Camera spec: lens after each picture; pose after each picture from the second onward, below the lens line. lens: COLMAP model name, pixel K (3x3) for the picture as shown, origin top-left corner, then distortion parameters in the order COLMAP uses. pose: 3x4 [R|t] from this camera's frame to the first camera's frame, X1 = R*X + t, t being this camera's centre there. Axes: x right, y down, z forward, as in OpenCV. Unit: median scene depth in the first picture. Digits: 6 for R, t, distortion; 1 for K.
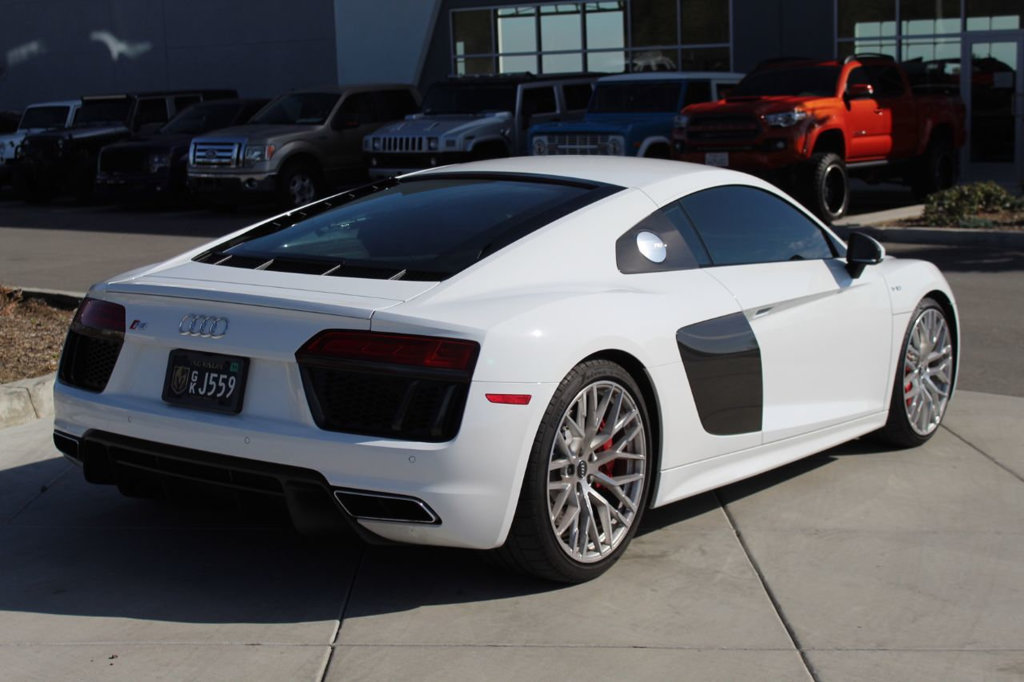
lens RADIAL K [[1658.6, 0, 512.0], [0, 1658.6, 341.0], [0, 0, 1]] dist [-0.041616, 0.022983]
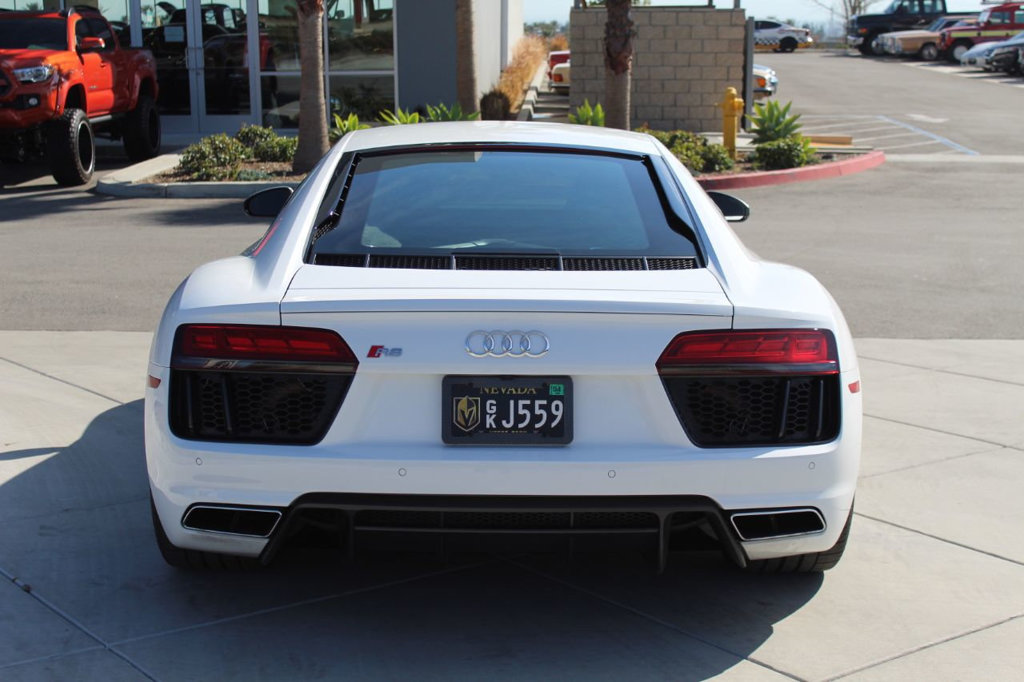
lens RADIAL K [[1601.9, 0, 512.0], [0, 1601.9, 341.0], [0, 0, 1]] dist [-0.003225, 0.013778]
pose [[0.796185, -0.100703, 0.596614, -0.648883], [0.079997, 0.994916, 0.061177, -0.057954], [-0.599742, -0.000981, 0.800193, 0.366524]]
